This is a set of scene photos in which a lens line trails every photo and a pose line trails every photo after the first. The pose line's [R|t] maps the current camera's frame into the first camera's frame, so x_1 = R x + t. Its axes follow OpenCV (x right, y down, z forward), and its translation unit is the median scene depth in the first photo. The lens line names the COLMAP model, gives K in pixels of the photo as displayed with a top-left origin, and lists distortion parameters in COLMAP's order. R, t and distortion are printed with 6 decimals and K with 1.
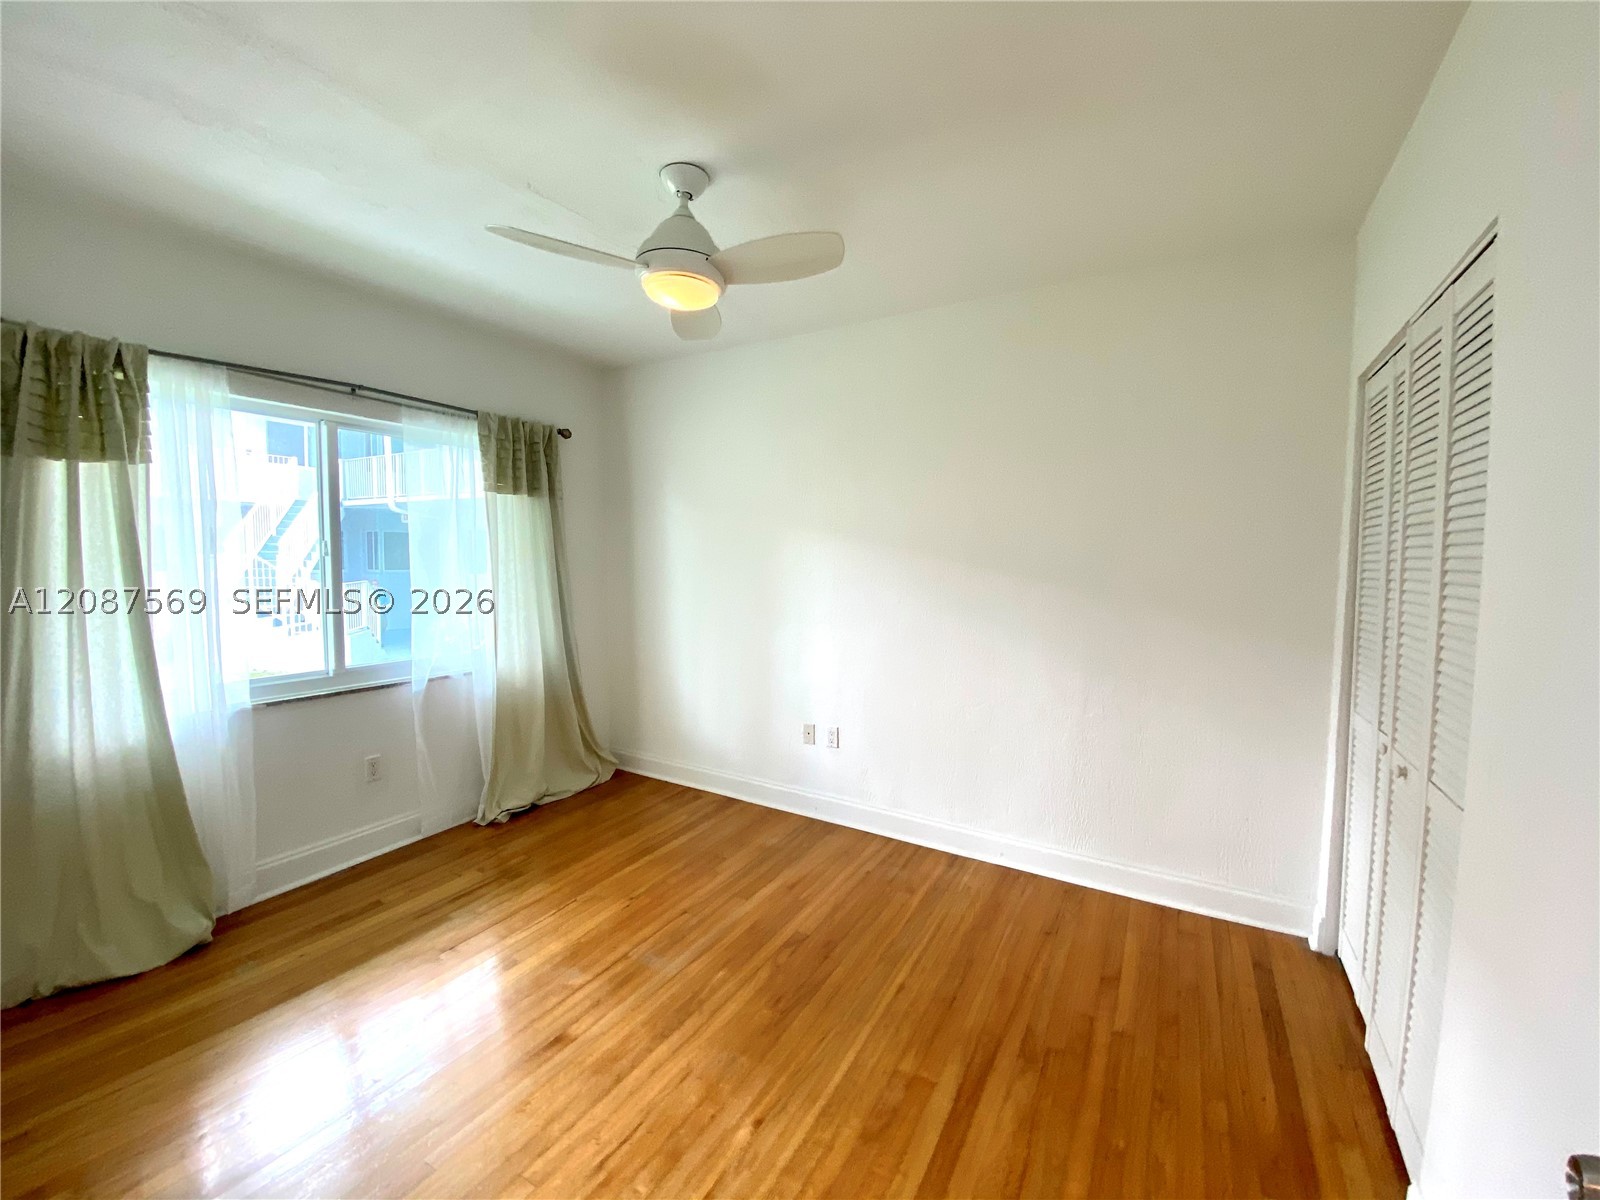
lens RADIAL K [[653.3, 0, 806.7], [0, 653.3, 594.0], [0, 0, 1]] dist [0.010454, -0.016636]
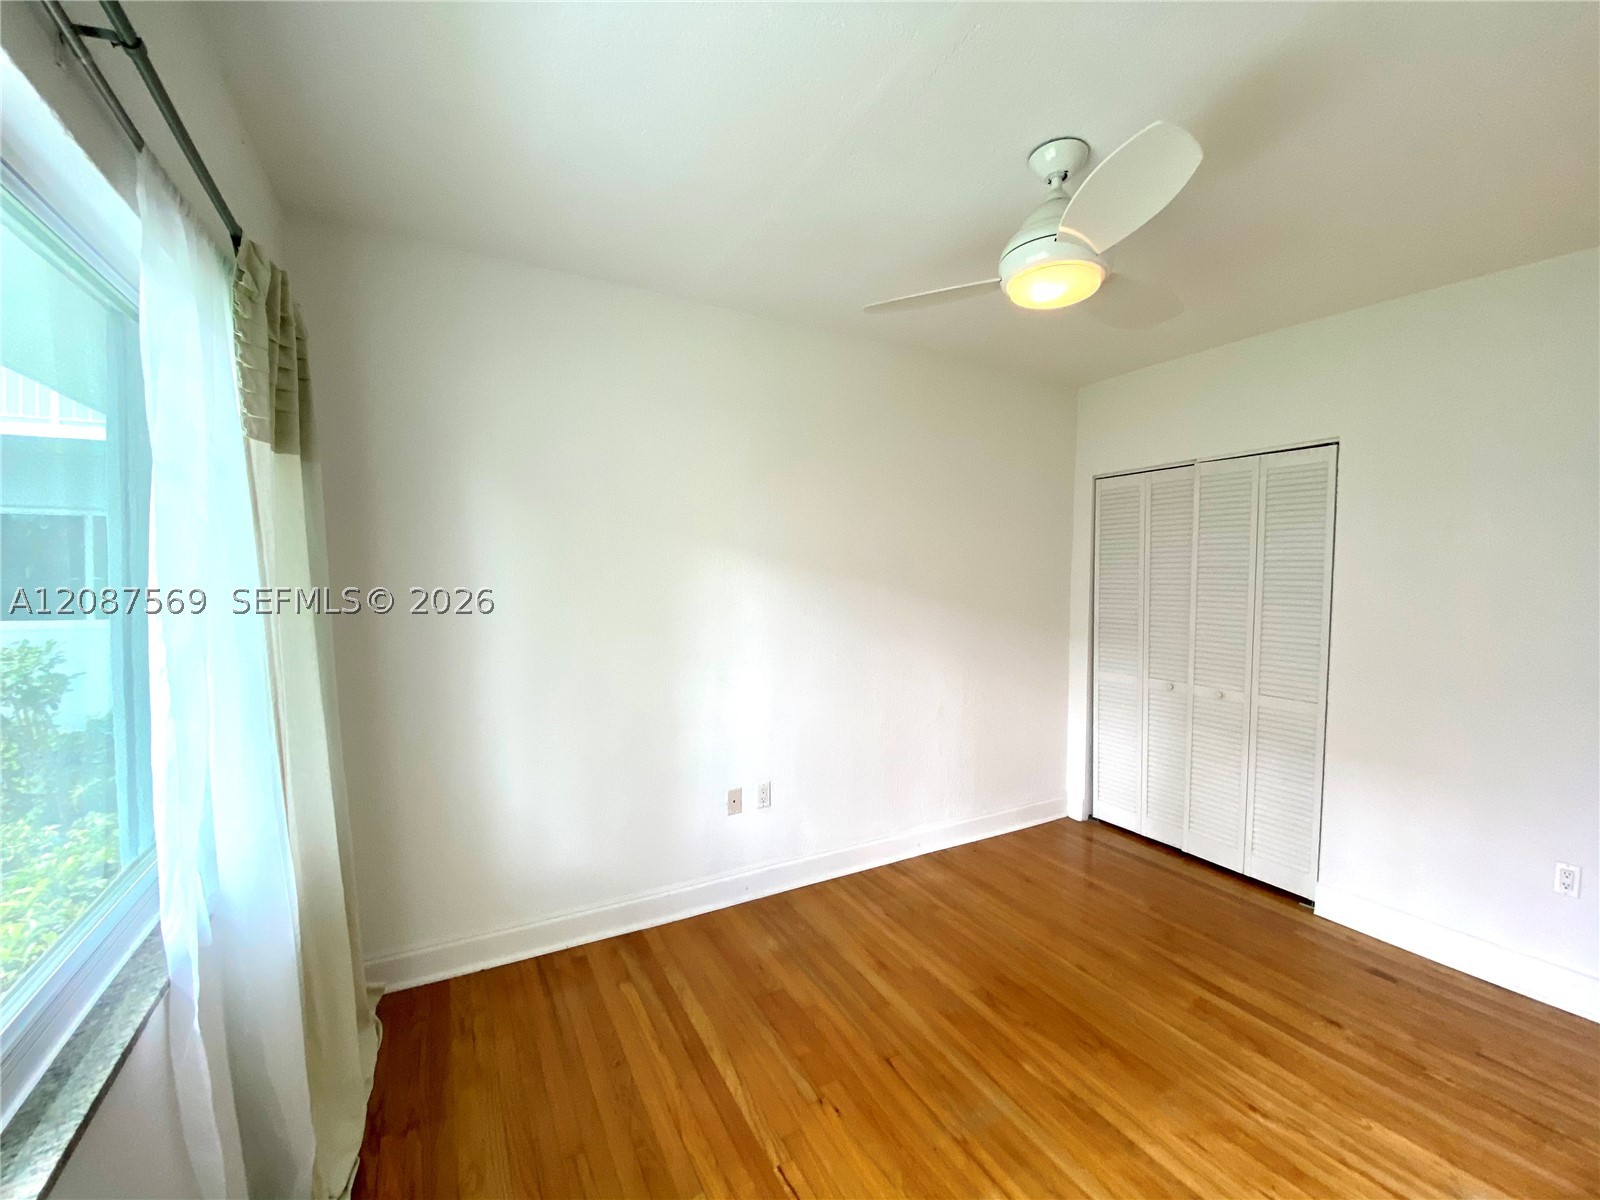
lens RADIAL K [[653.3, 0, 806.7], [0, 653.3, 594.0], [0, 0, 1]] dist [0.010454, -0.016636]
pose [[0.507236, -0.045045, 0.860629, -0.774967], [0.052032, 0.998412, 0.021590, -0.069109], [-0.860235, 0.033829, 0.508774, 0.605285]]
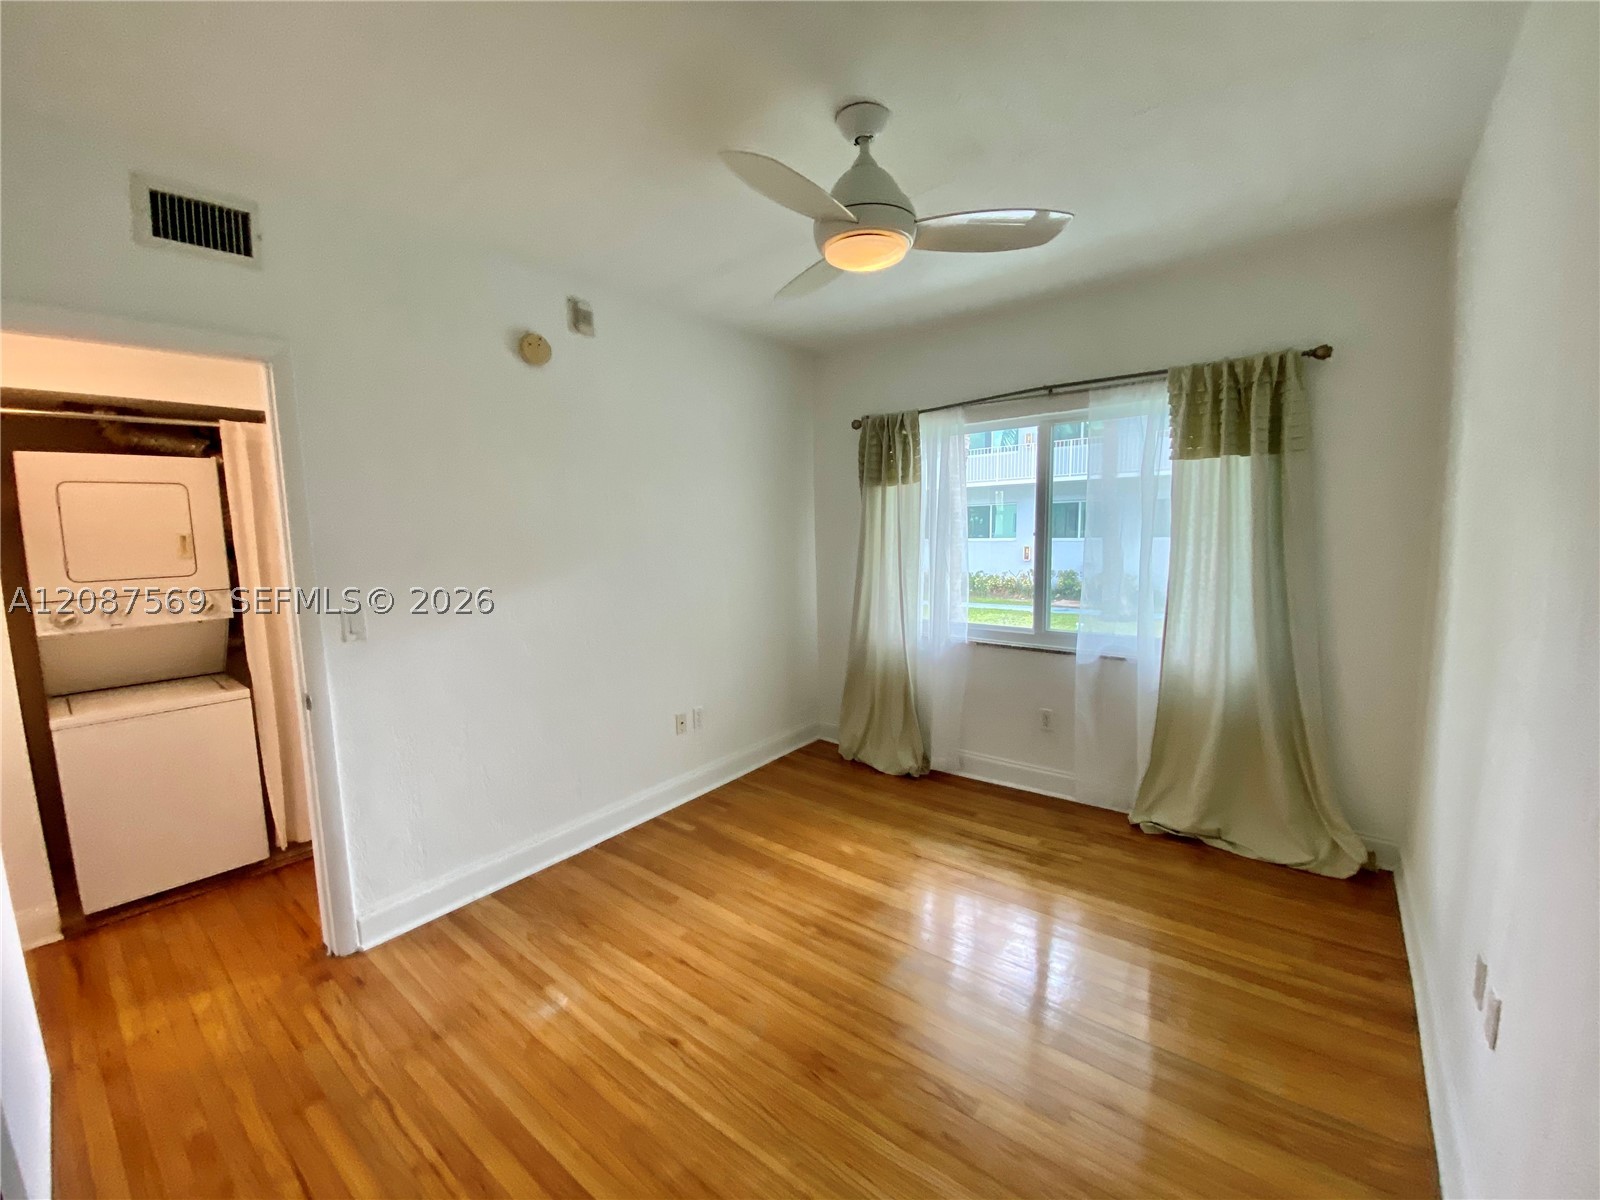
lens RADIAL K [[653.3, 0, 806.7], [0, 653.3, 594.0], [0, 0, 1]] dist [0.010454, -0.016636]
pose [[-0.163130, 0.097022, -0.981822, 0.532168], [-0.035687, 0.993921, 0.104147, -0.061029], [0.985959, 0.052027, -0.158676, 0.770343]]
